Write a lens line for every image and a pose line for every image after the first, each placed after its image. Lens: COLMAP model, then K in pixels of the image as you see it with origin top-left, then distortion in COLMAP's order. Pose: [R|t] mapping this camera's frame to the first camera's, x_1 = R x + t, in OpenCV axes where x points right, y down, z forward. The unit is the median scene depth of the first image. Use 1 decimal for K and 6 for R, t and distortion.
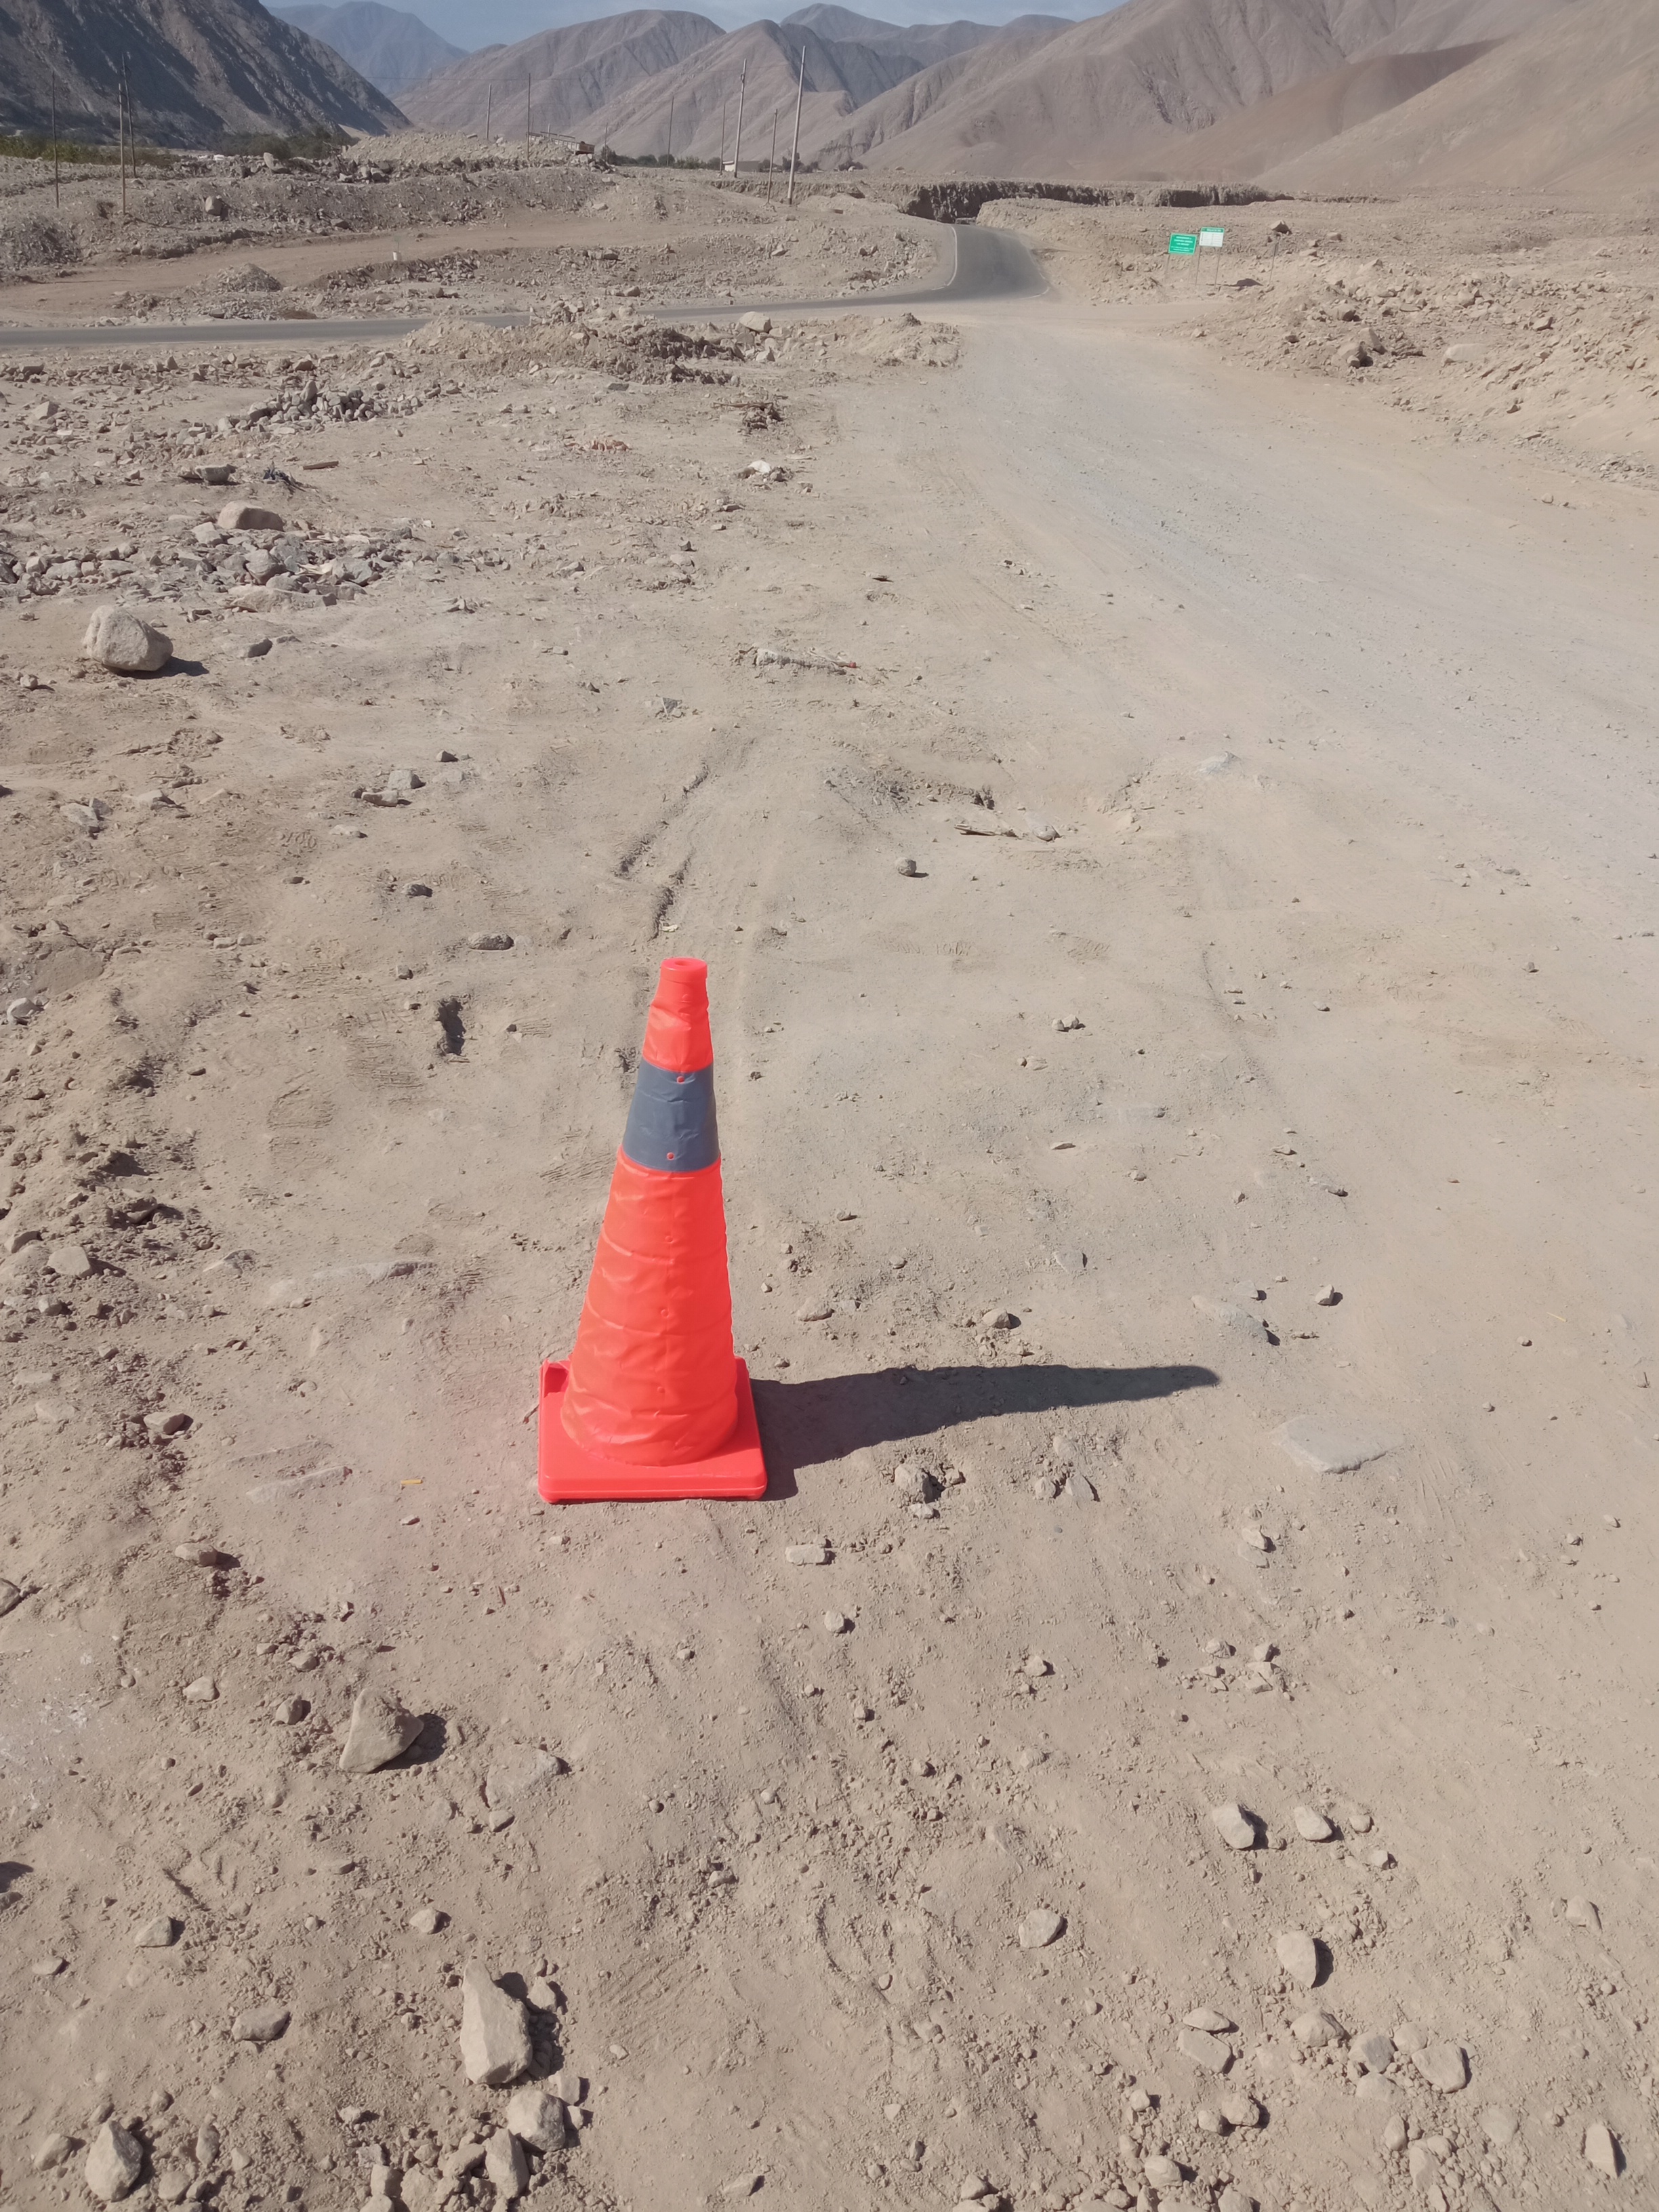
lens RADIAL K [[1839.4, 0, 841.3], [0, 1839.4, 1091.9], [0, 0, 1]] dist [0.122676, -0.231707]
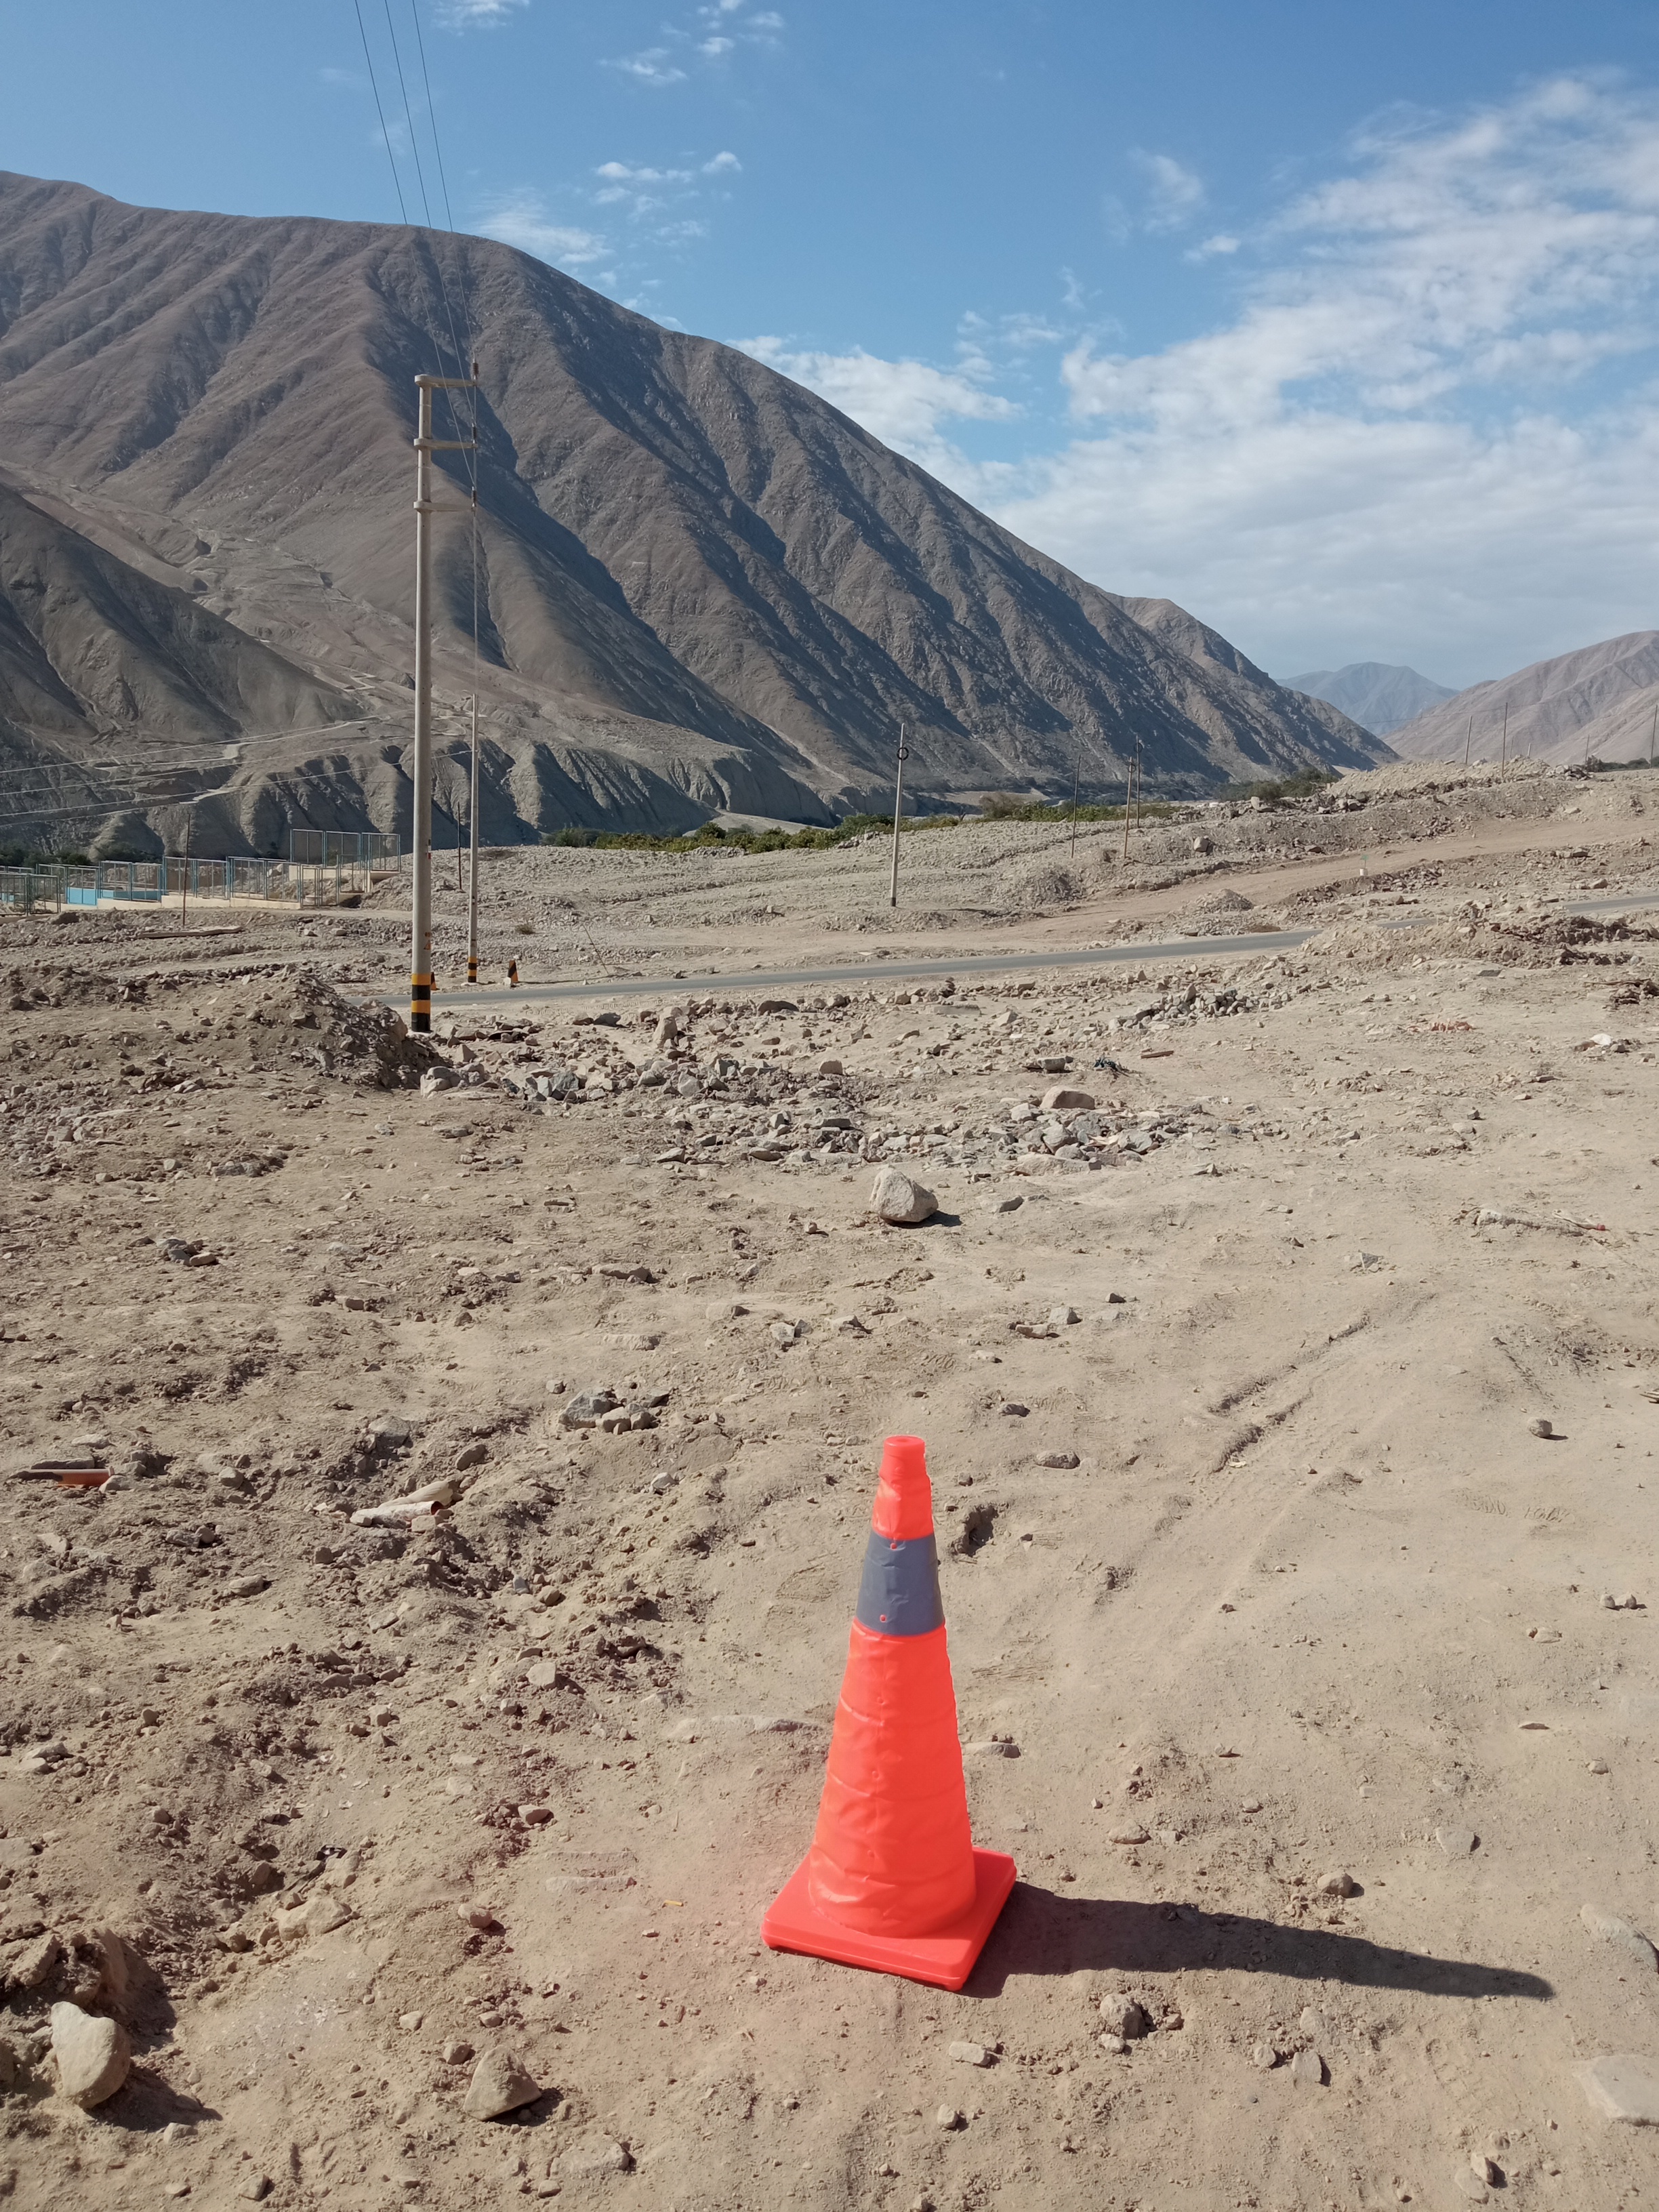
lens RADIAL K [[1839.4, 0, 841.3], [0, 1839.4, 1091.9], [0, 0, 1]] dist [0.122676, -0.231707]
pose [[0.867793, -0.020460, -0.496504, 0.136266], [-0.129565, 0.955276, -0.265820, 0.009384], [0.479737, 0.295006, 0.826331, -0.008281]]
